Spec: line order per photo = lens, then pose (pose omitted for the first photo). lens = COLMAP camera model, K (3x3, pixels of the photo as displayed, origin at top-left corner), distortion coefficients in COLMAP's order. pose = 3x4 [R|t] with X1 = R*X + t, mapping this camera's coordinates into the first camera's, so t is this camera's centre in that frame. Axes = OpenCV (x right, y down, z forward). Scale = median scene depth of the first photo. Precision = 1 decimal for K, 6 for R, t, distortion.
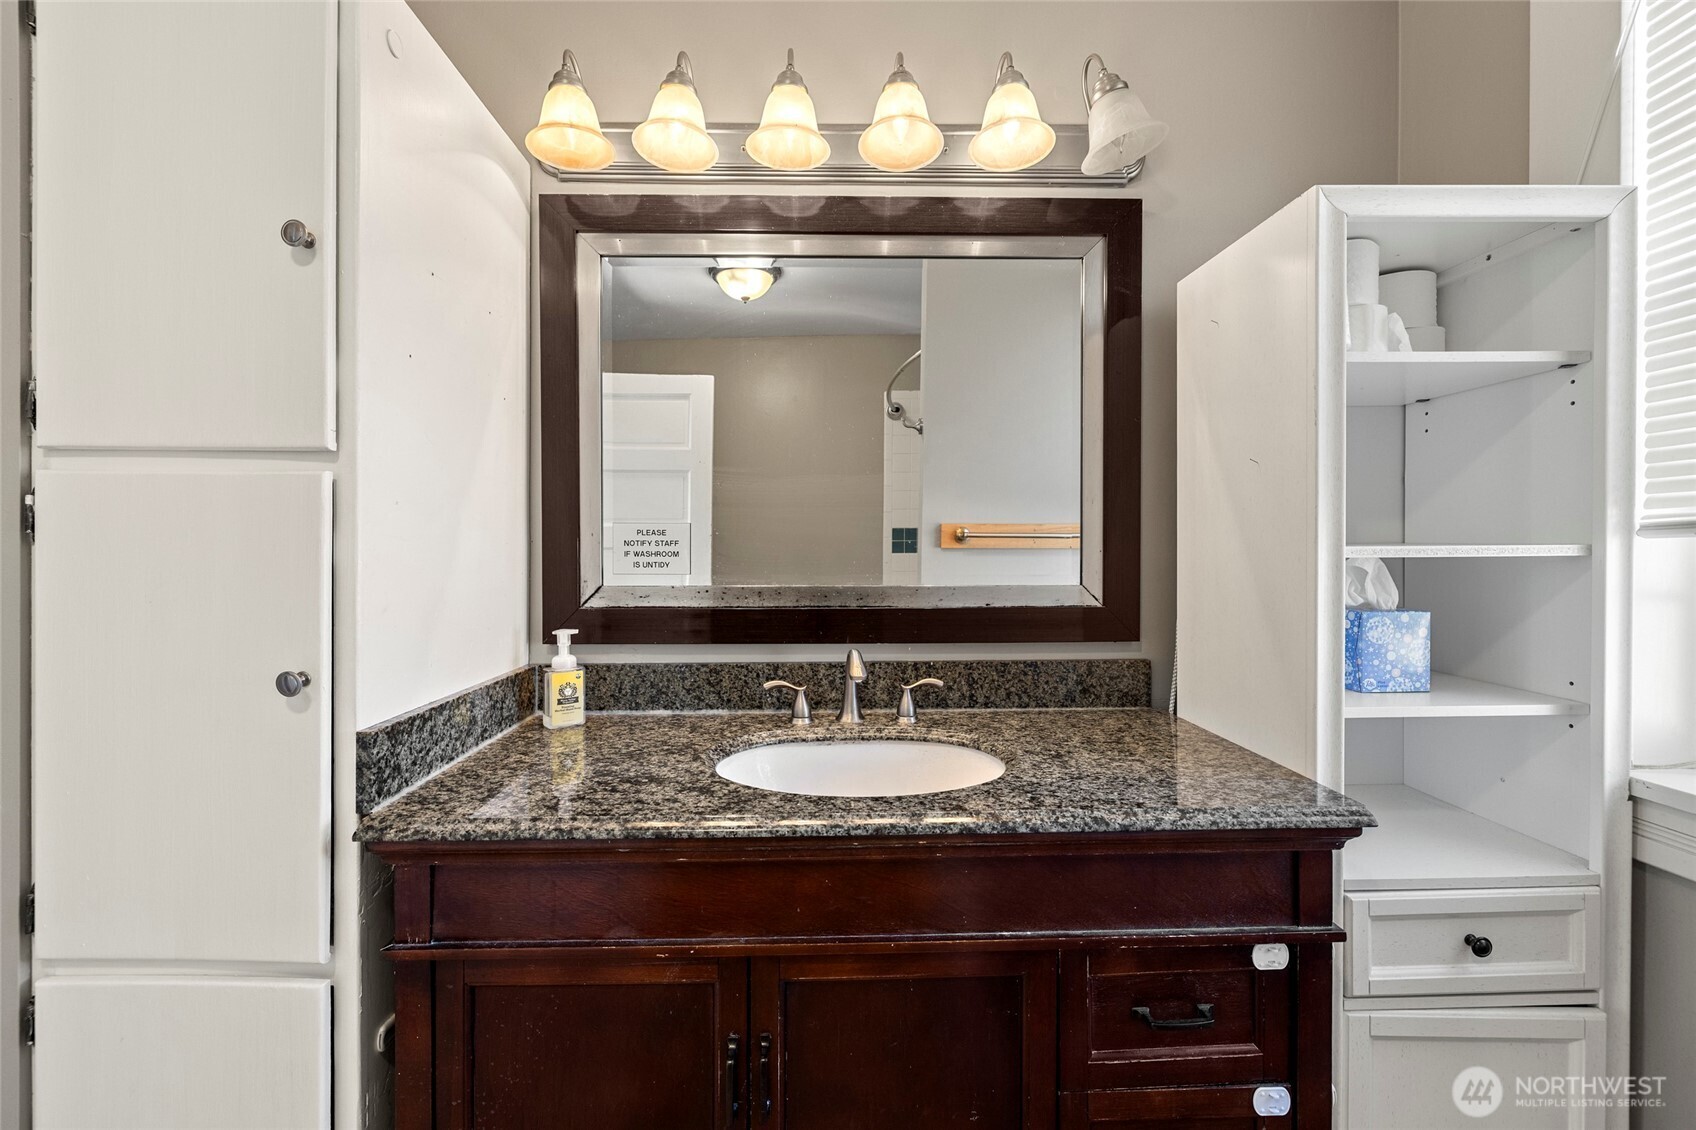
lens RADIAL K [[722.1, 0, 841.6], [0, 722.1, 548.9], [0, 0, 1]] dist [-0.002108, -0.000730]
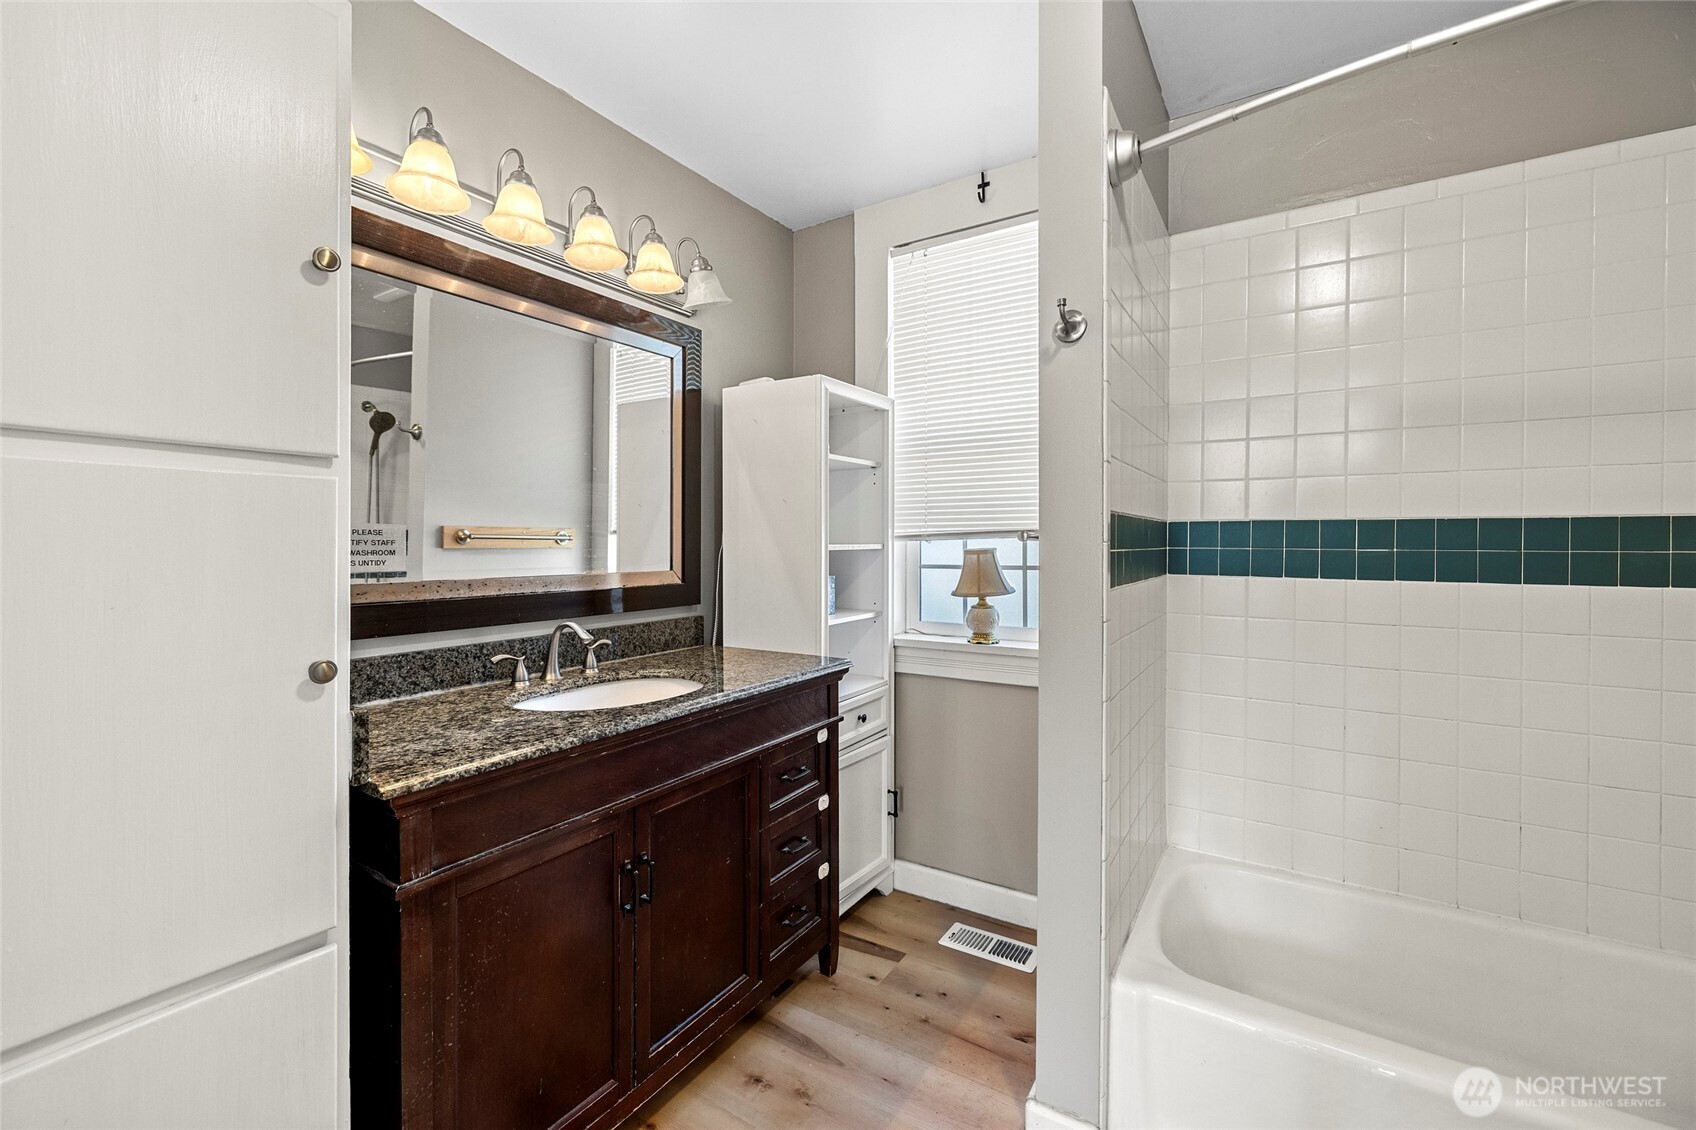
lens RADIAL K [[722.1, 0, 841.6], [0, 722.1, 548.9], [0, 0, 1]] dist [-0.002108, -0.000730]
pose [[0.550181, -0.005023, 0.835030, -0.796383], [0.007162, 0.999974, 0.001296, 0.005130], [-0.835014, 0.005268, 0.550203, -0.158512]]
